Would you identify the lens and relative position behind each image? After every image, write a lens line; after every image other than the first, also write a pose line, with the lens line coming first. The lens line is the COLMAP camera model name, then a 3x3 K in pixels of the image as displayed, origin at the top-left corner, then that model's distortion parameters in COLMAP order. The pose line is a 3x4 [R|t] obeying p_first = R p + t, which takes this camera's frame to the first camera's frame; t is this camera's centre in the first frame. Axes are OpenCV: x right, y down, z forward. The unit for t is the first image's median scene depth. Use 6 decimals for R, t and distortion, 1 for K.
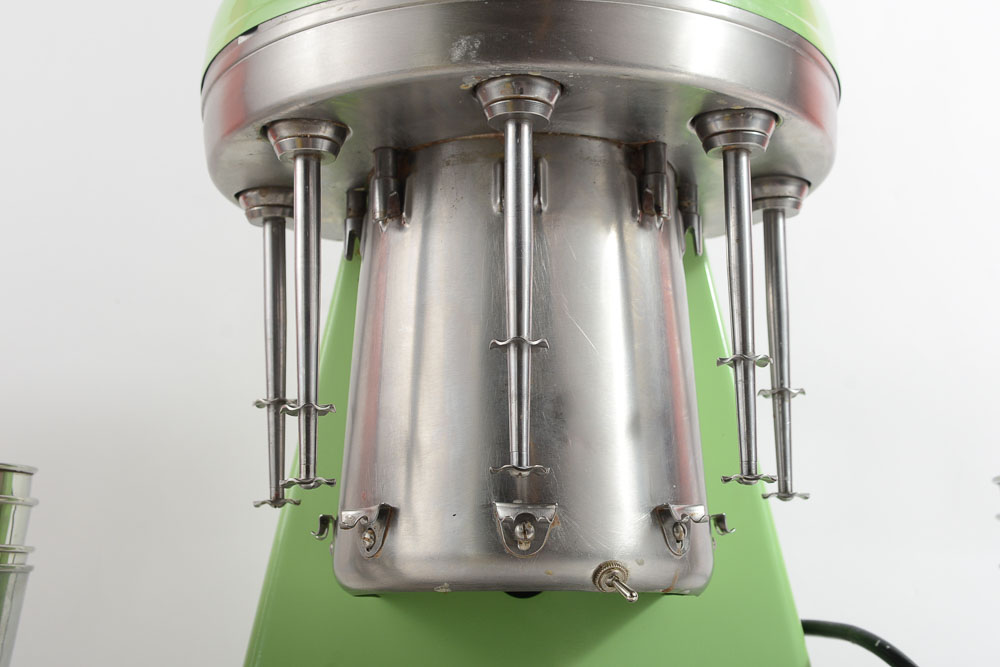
lens RADIAL K [[1366.0, 0, 509.6], [0, 1366.0, 318.5], [0, 0, 1]] dist [0.112341, 0.000000]
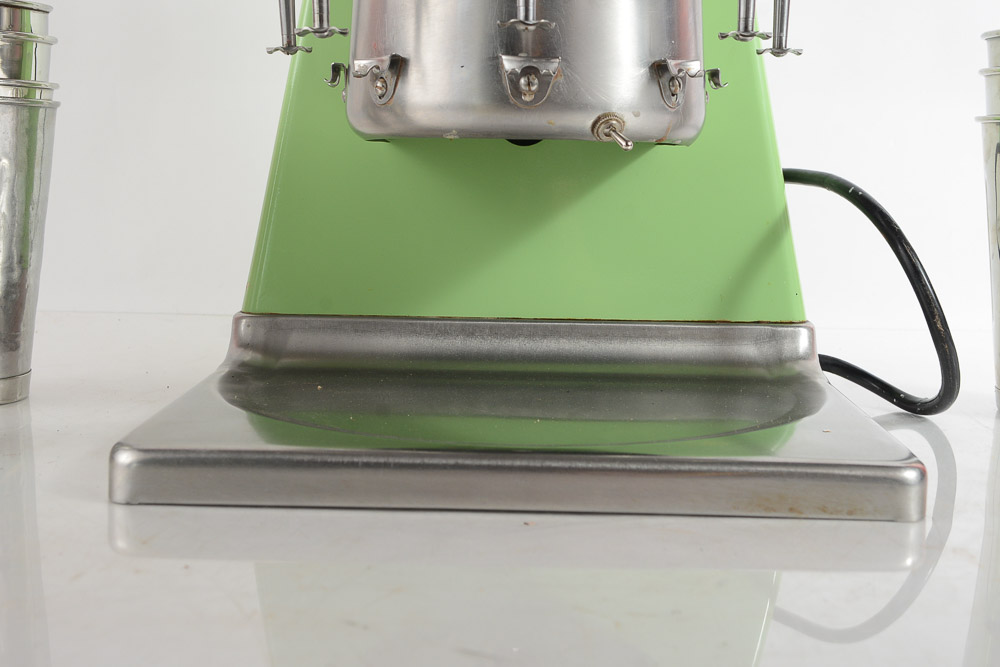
lens RADIAL K [[1366.0, 0, 515.7], [0, 1366.0, 312.8], [0, 0, 1]] dist [0.112341, 0.000000]
pose [[0.999795, 0.016714, 0.011422, -0.007782], [-0.019463, 0.948825, 0.315203, -0.009023], [-0.005569, -0.315361, 0.948955, -0.054583]]
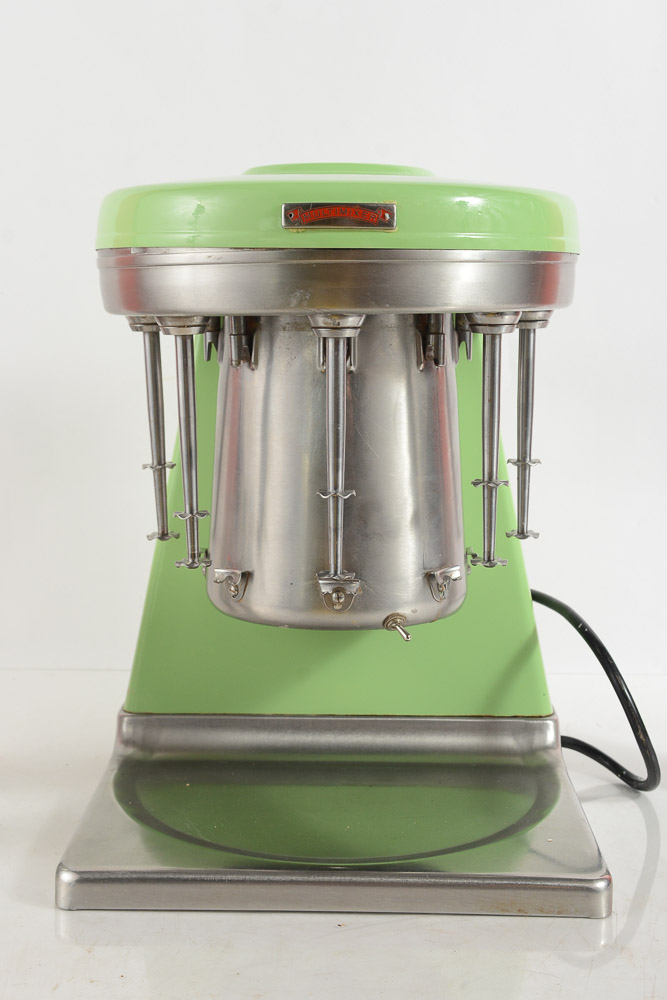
lens RADIAL K [[1485.8, 0, 326.0], [0, 1485.8, 497.2], [0, 0, 1]] dist [0.216175, 0.000000]
pose [[0.999977, 0.003875, 0.005531, -0.011323], [-0.005553, 0.937966, 0.346682, -0.481641], [-0.003844, -0.346705, 0.937966, -0.469837]]
